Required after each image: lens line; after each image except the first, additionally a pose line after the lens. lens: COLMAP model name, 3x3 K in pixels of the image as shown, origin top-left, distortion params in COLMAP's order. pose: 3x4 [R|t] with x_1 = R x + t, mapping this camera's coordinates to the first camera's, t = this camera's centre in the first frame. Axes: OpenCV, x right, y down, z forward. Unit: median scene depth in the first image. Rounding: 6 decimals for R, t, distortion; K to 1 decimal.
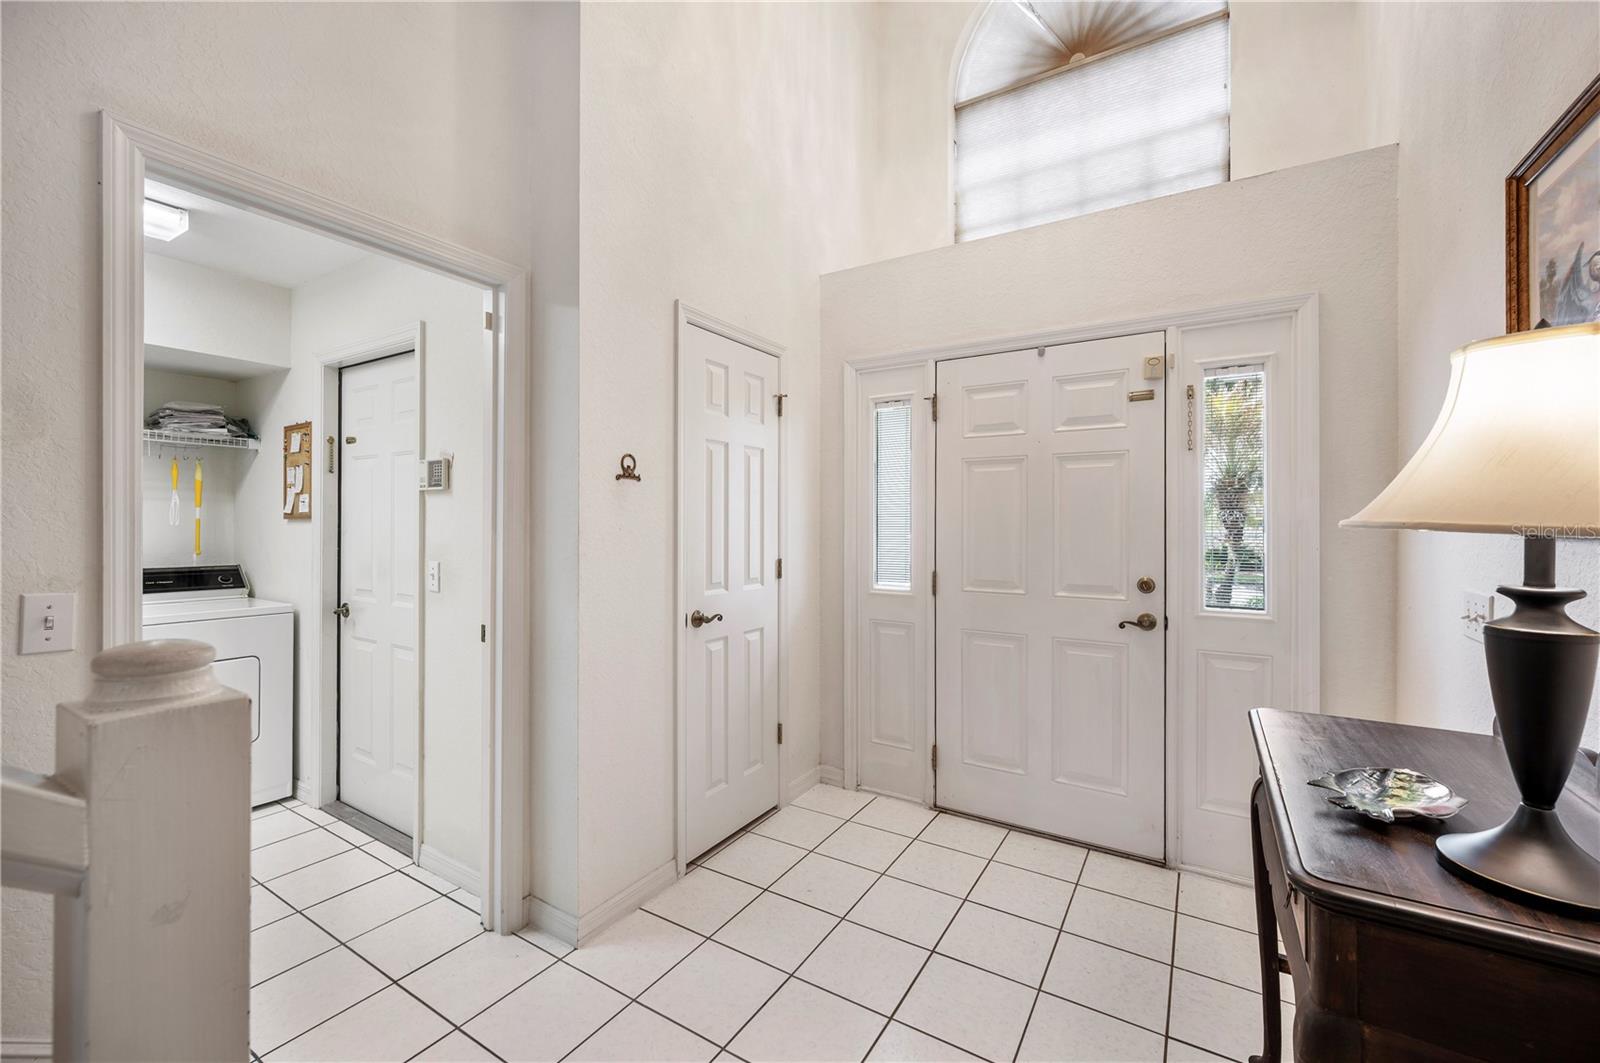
lens RADIAL K [[635.7, 0, 806.8], [0, 635.7, 532.1], [0, 0, 1]] dist [-0.001046, -0.000387]
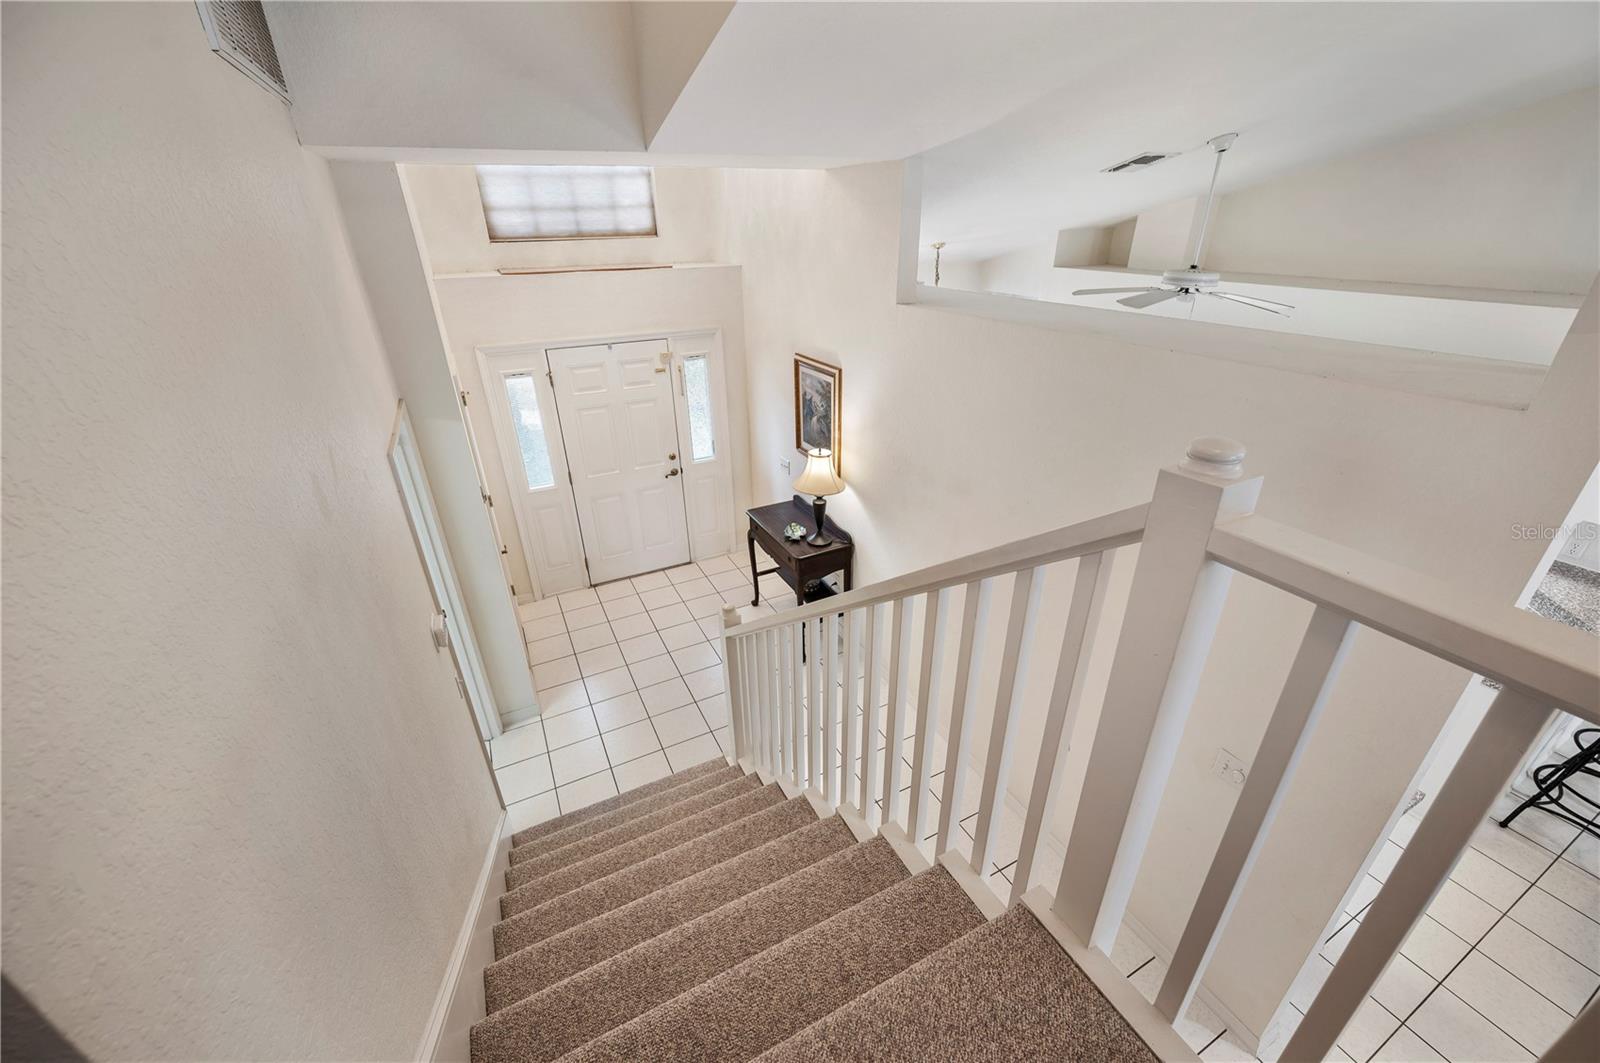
lens RADIAL K [[635.7, 0, 806.8], [0, 635.7, 532.1], [0, 0, 1]] dist [-0.001046, -0.000387]
pose [[0.509188, -0.387776, 0.768348, -1.004363], [0.015703, 0.896784, 0.442189, -0.633206], [-0.860512, -0.213092, 0.462721, -0.478218]]
